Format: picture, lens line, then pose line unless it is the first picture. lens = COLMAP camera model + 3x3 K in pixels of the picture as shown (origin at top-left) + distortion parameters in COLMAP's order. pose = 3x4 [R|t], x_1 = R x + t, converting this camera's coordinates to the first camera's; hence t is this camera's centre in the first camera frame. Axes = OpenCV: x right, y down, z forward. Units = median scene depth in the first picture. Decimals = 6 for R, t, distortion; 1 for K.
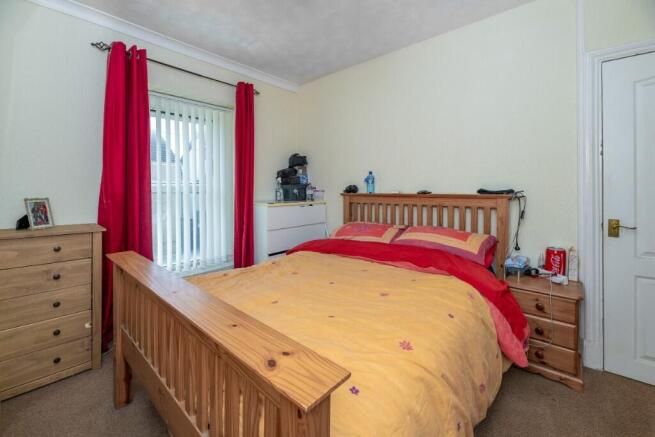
lens RADIAL K [[272.7, 0, 333.2], [0, 272.7, 191.0], [0, 0, 1]] dist [0.001421, 0.000197]
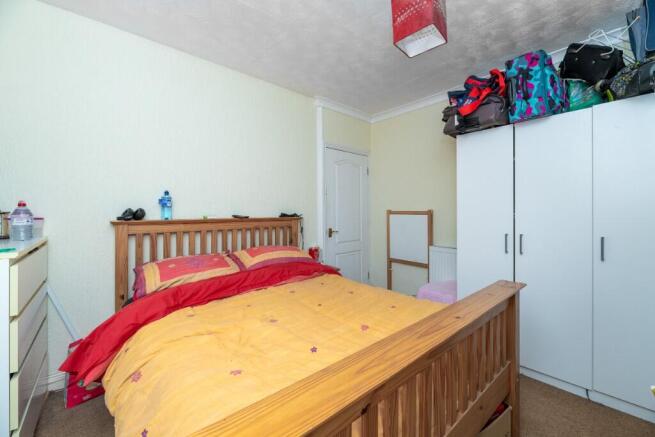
lens RADIAL K [[272.7, 0, 327.3], [0, 272.7, 213.7], [0, 0, 1]] dist [0.001421, 0.000197]
pose [[0.127358, -0.002951, 0.991852, -0.566506], [0.013703, 0.999905, 0.001215, -0.003106], [-0.991762, 0.013437, 0.127386, 0.463843]]
